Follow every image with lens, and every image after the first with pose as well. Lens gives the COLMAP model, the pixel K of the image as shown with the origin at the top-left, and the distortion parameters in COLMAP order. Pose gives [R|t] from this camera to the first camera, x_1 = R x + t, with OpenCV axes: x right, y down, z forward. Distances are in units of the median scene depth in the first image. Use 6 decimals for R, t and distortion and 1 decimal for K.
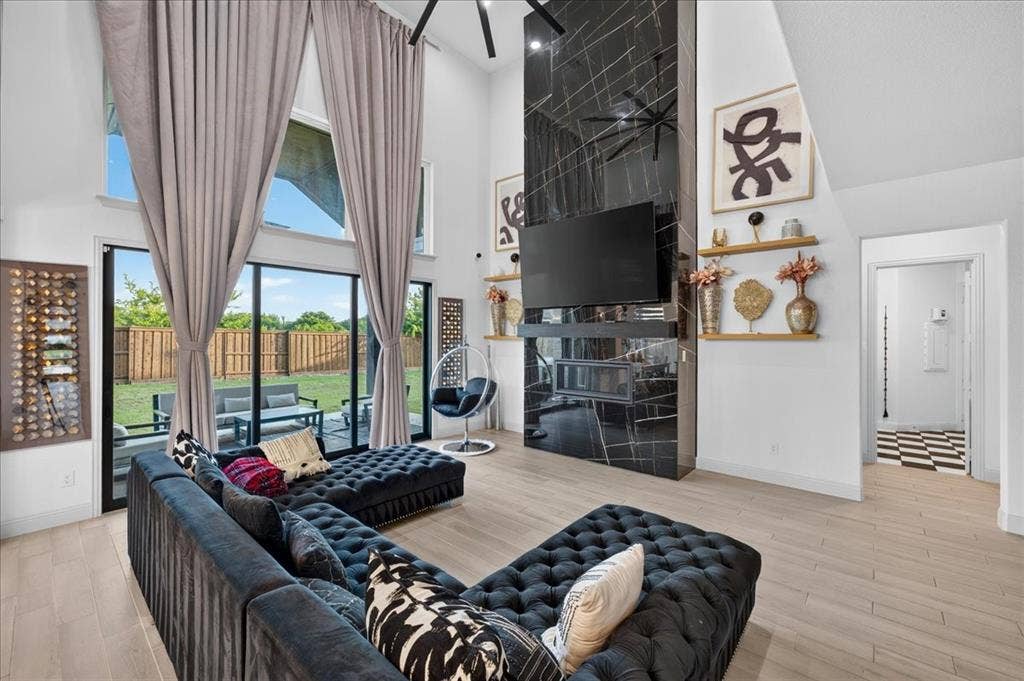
lens RADIAL K [[423.6, 0, 513.5], [0, 423.6, 333.3], [0, 0, 1]] dist [-0.000535, 0.000023]
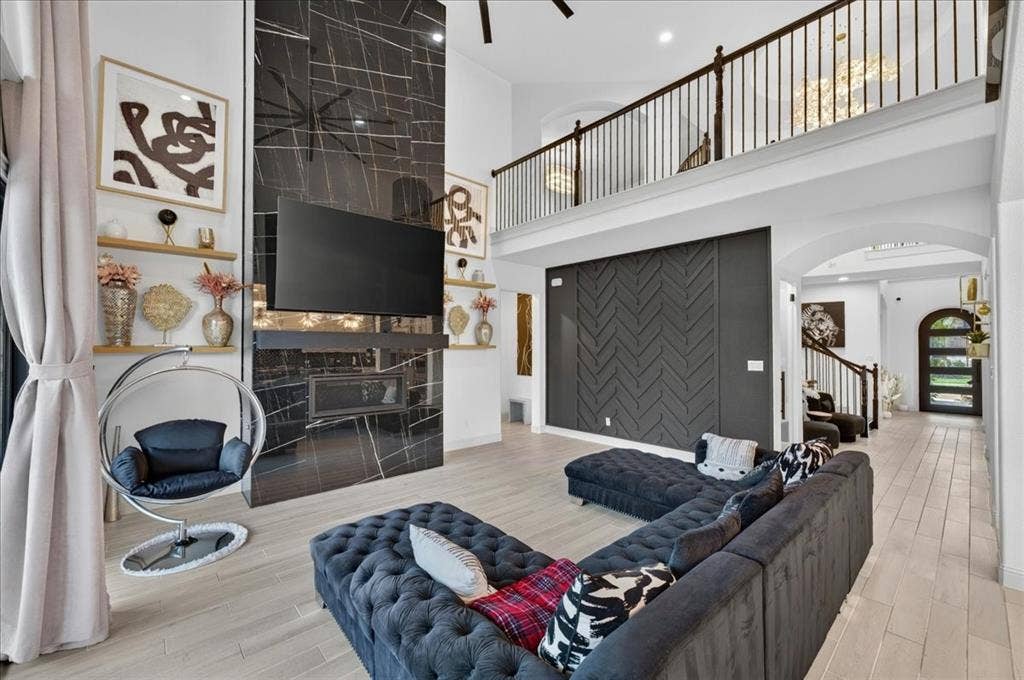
lens RADIAL K [[410.2, 0, 512.0], [0, 410.2, 340.0], [0, 0, 1]] dist [-0.000331, -0.000048]
pose [[0.110162, 0.011177, 0.993851, -0.697355], [0.001158, 0.999935, -0.011374, 0.002604], [-0.993913, 0.002404, 0.110141, 0.616867]]
